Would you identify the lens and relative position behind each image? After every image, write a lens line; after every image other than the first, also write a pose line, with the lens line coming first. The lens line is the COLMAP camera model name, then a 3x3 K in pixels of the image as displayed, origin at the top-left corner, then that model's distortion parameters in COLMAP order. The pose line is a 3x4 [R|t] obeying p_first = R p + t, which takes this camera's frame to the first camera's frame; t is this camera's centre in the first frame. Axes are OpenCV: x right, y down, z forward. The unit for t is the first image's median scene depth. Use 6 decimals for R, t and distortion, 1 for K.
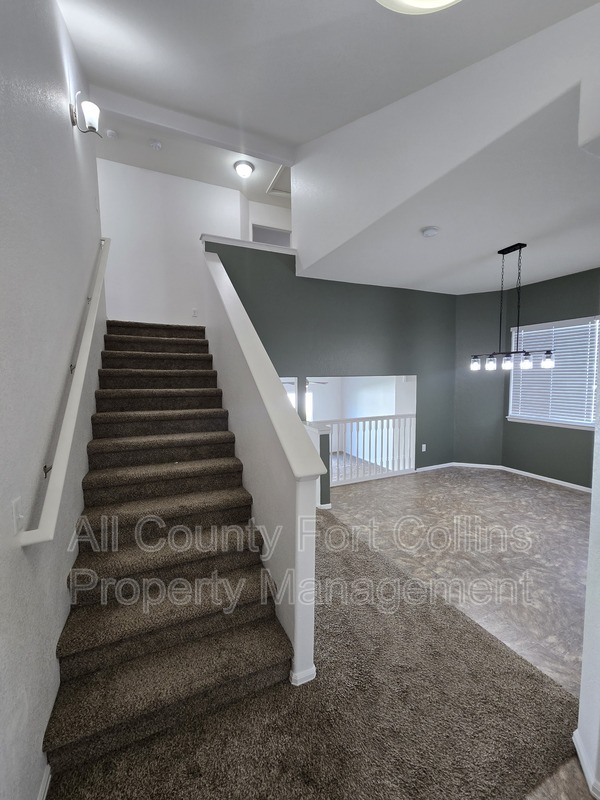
lens RADIAL K [[327.4, 0, 302.7], [0, 327.4, 400.4], [0, 0, 1]] dist [0.001945, 0.000284]
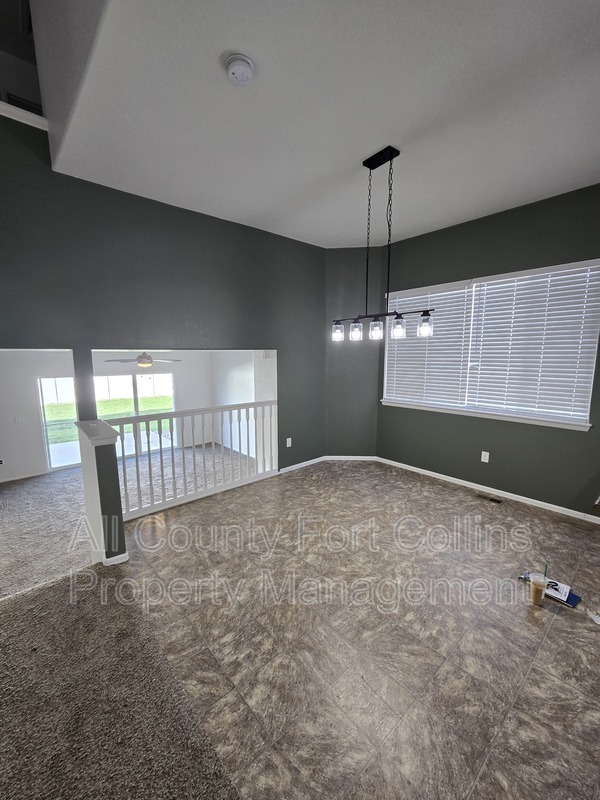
lens RADIAL K [[326.9, 0, 301.1], [0, 326.9, 402.3], [0, 0, 1]] dist [0.001183, -0.000638]
pose [[0.957087, -0.036359, 0.287511, 0.201436], [0.016303, 0.997282, 0.071848, -0.009649], [-0.289342, -0.064077, 0.955079, 0.278601]]
